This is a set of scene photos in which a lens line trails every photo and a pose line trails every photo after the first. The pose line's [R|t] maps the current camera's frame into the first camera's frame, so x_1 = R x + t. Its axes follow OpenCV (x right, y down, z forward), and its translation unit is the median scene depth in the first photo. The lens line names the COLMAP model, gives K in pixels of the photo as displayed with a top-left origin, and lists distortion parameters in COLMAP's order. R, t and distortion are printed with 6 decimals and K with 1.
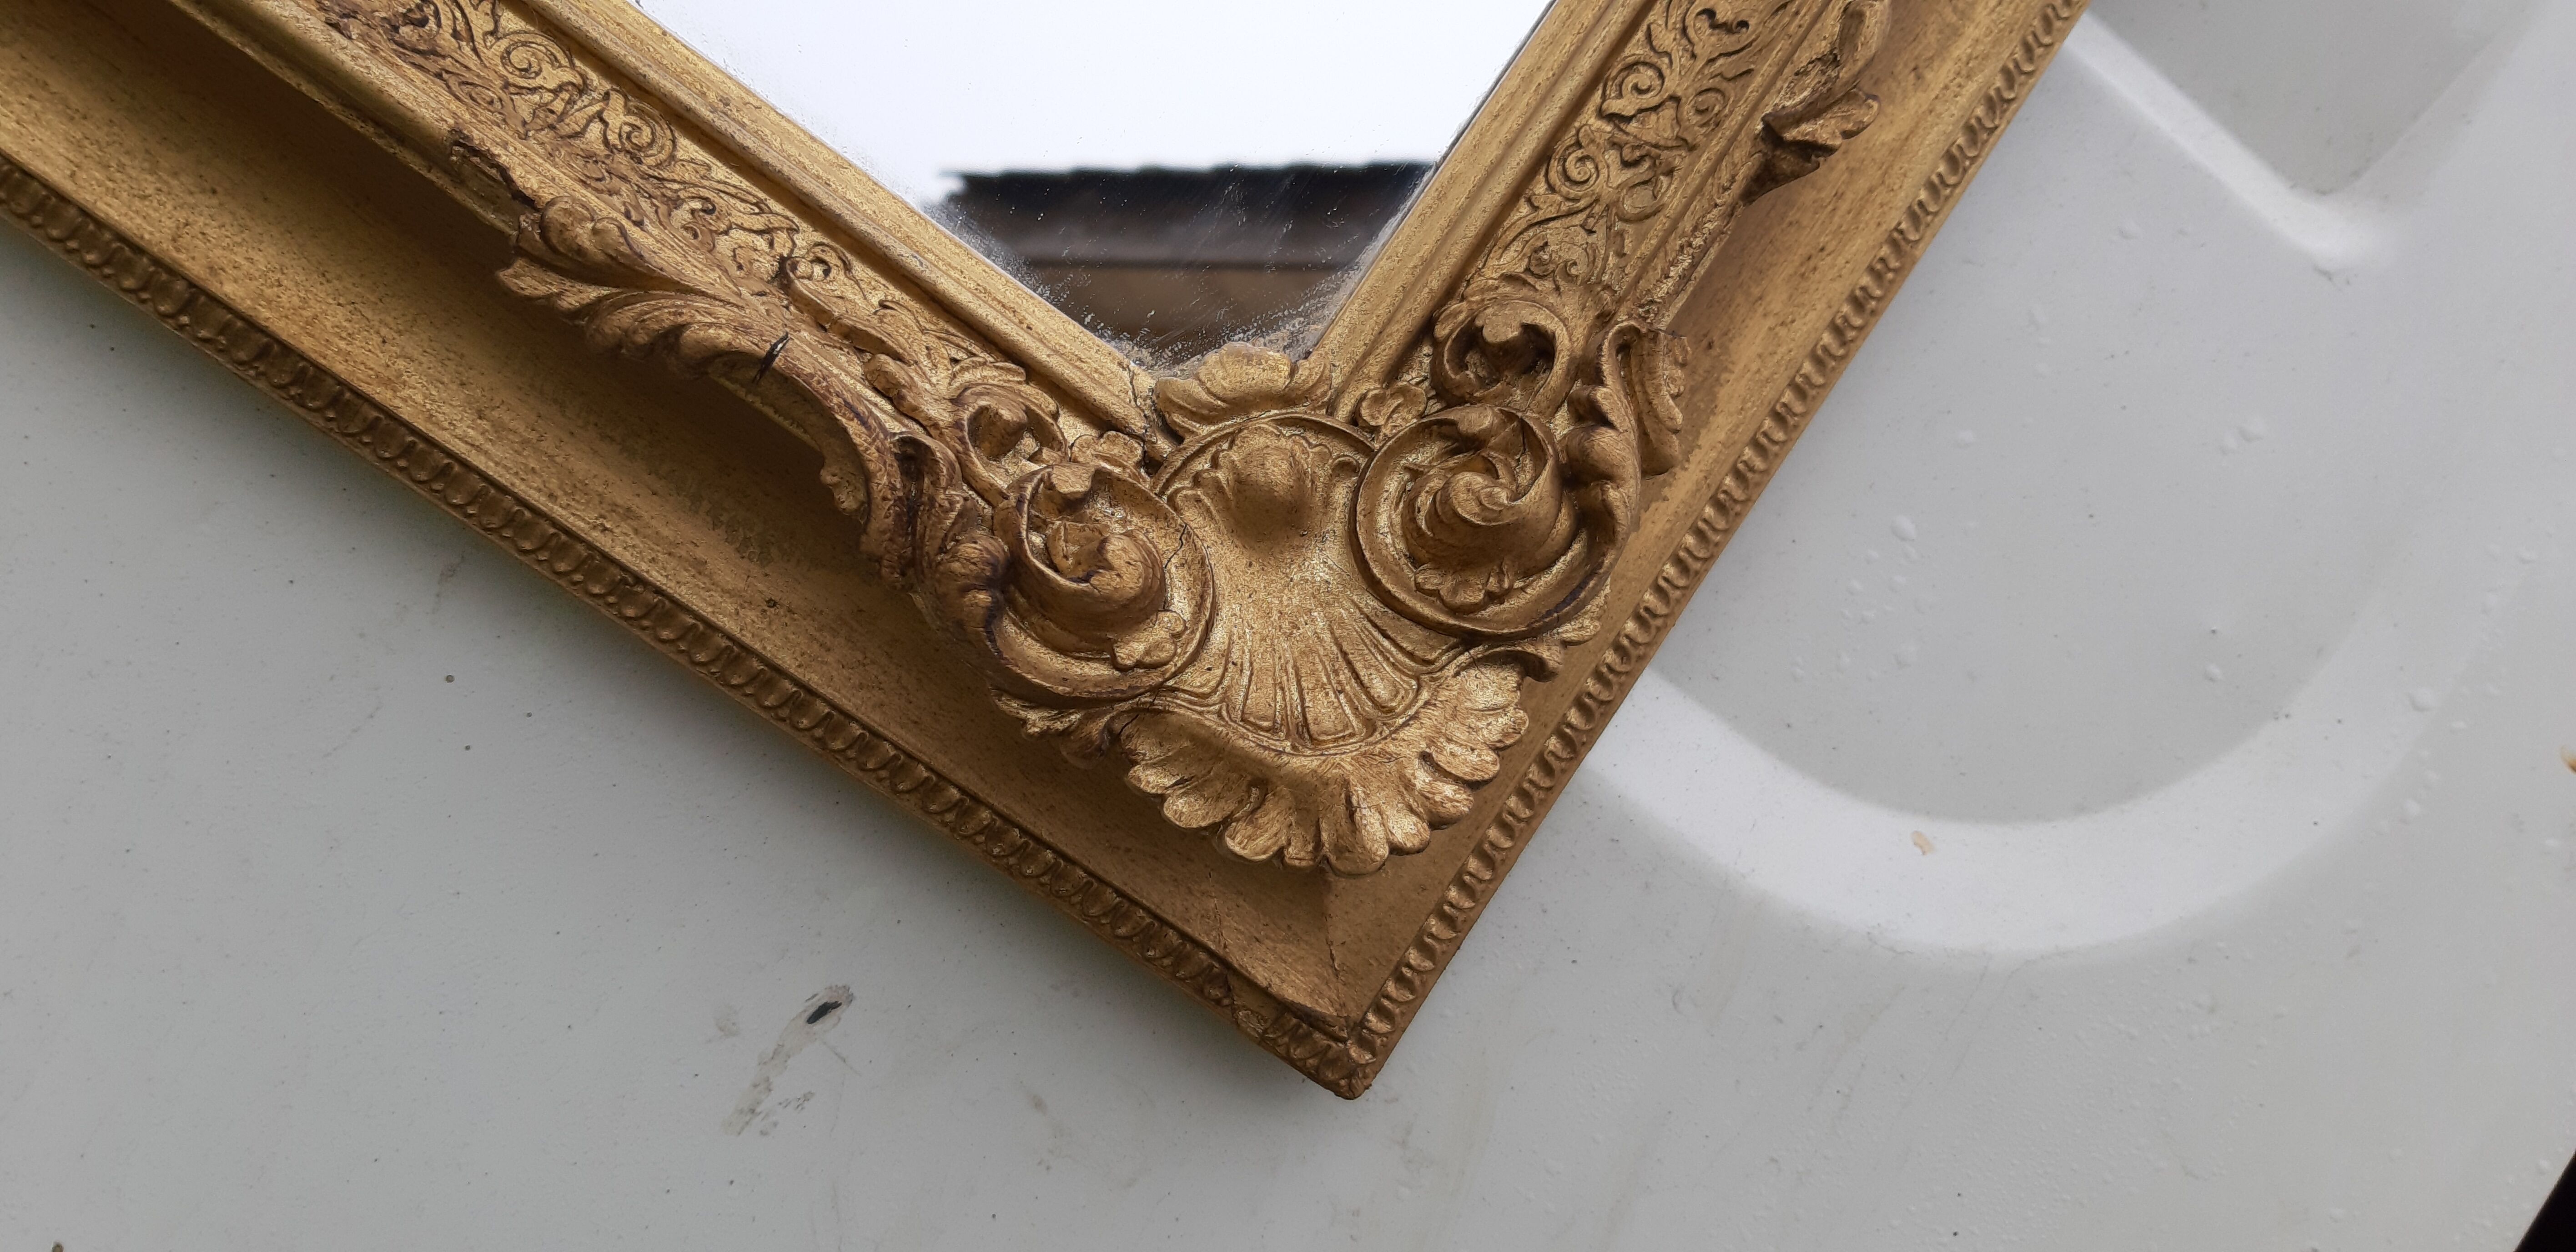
lens RADIAL K [[2122.0, 0, 1188.3], [0, 2122.0, 624.5], [0, 0, 1]] dist [0.005299, -0.005868]
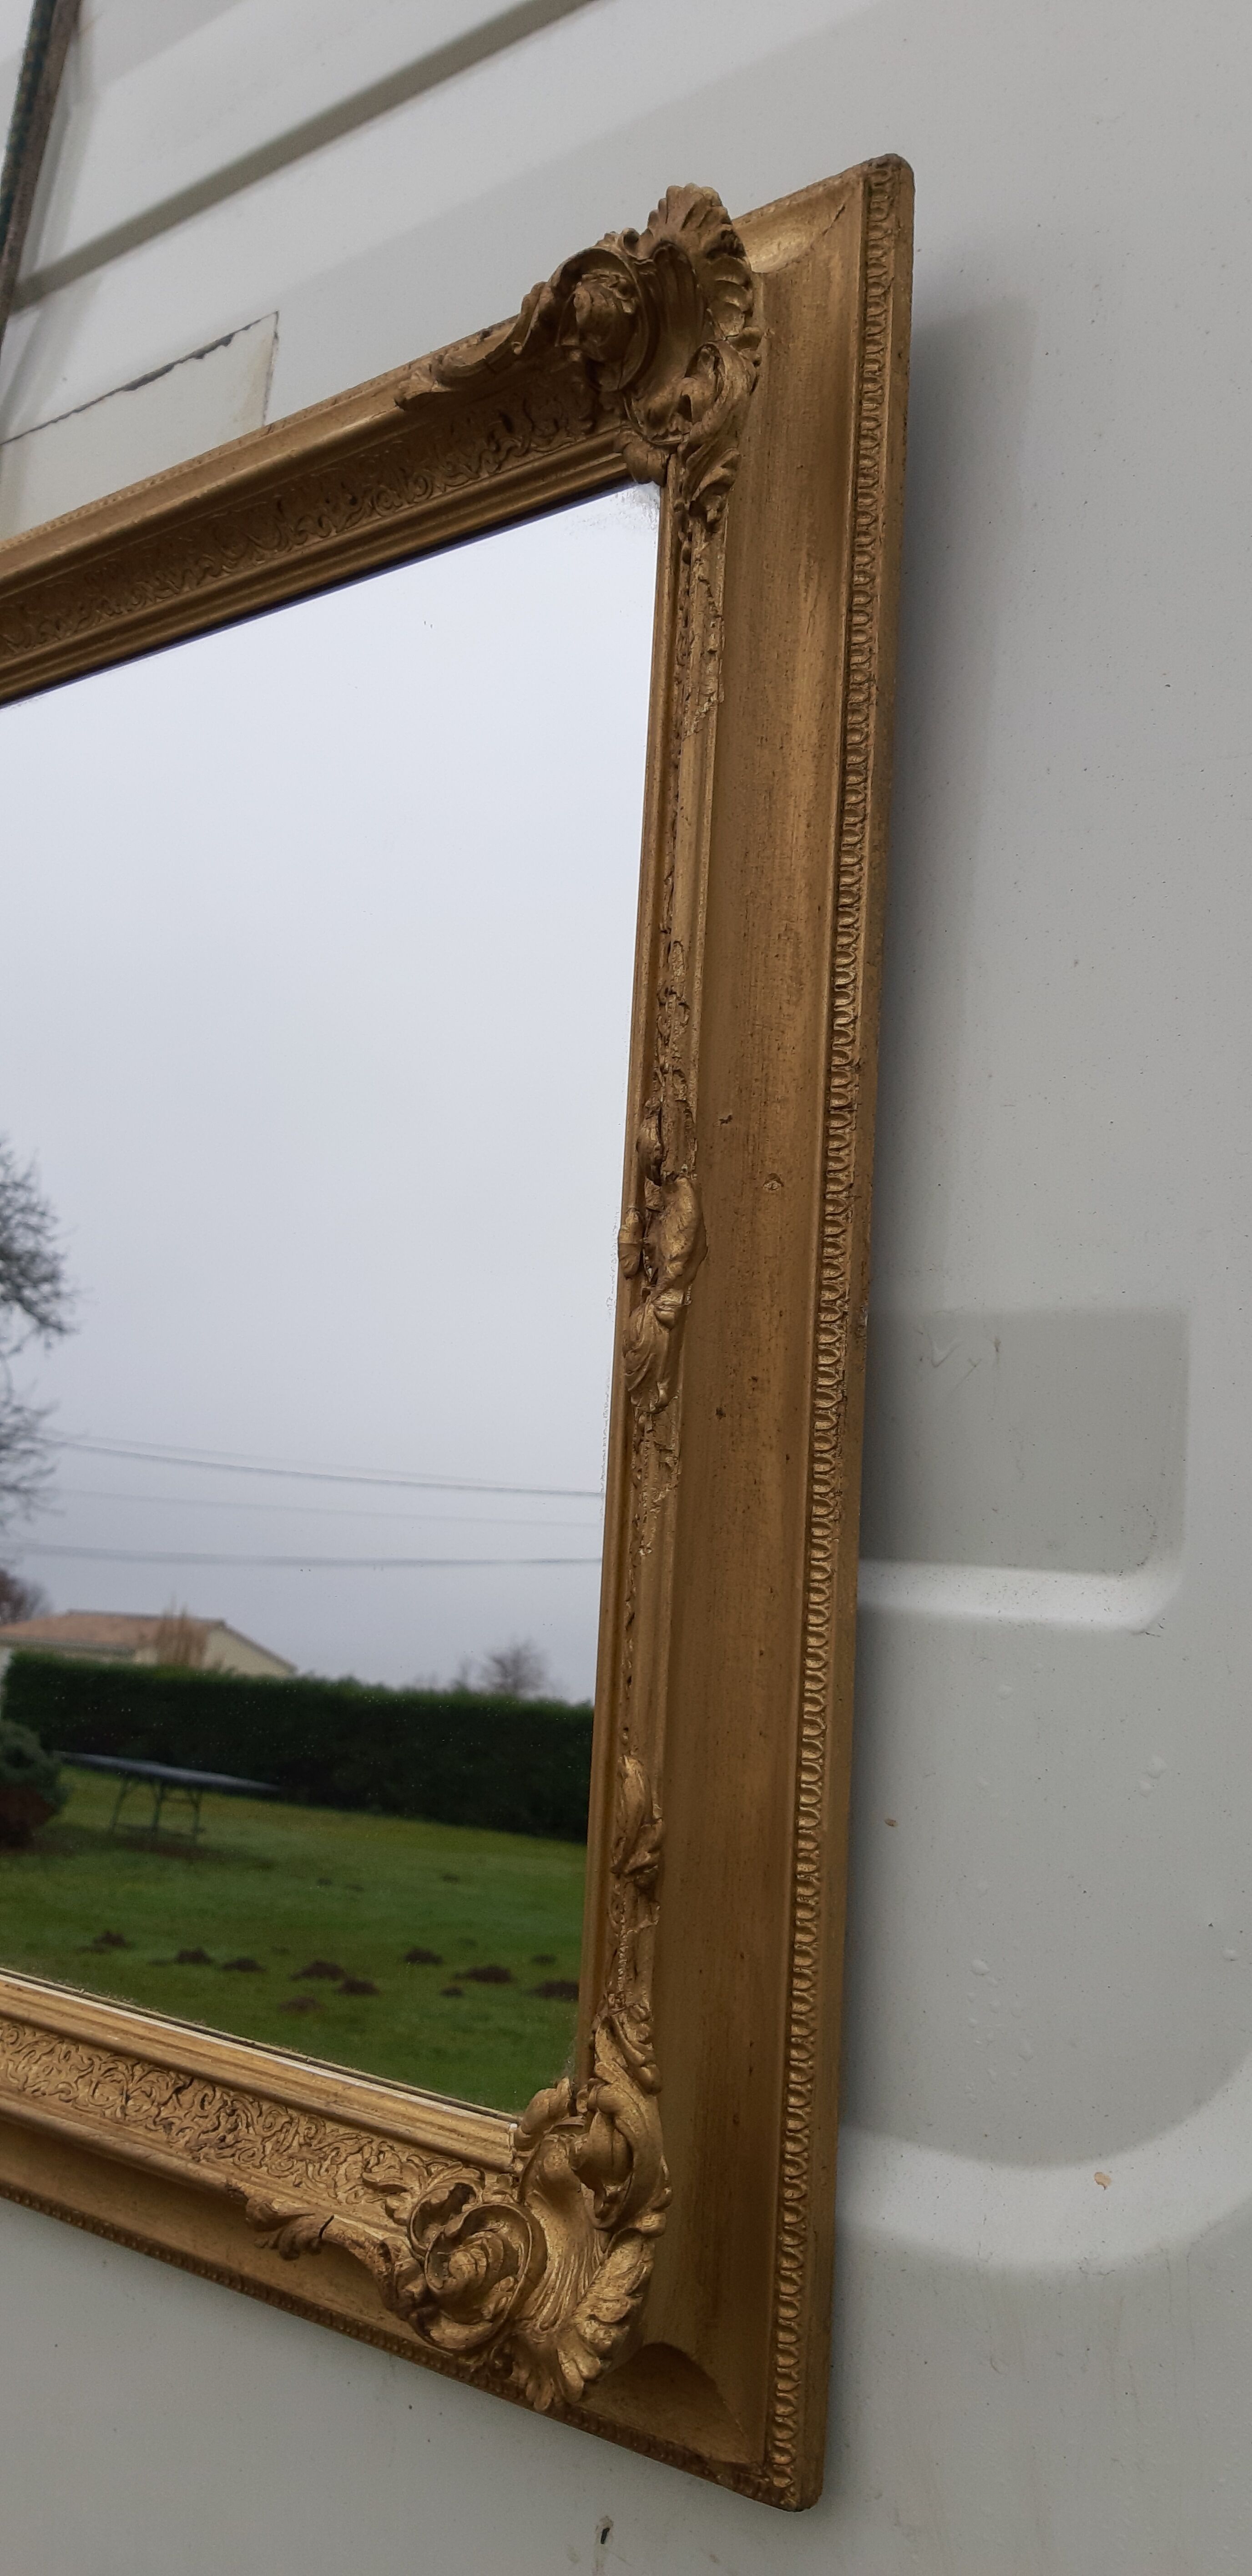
lens RADIAL K [[2122.0, 0, 625.4], [0, 2122.0, 1252.6], [0, 0, 1]] dist [0.005299, -0.005868]
pose [[0.501537, -0.612123, -0.611365, 1.560247], [0.367169, 0.790473, -0.490244, 0.211794], [0.783357, 0.021401, 0.621204, -0.105212]]
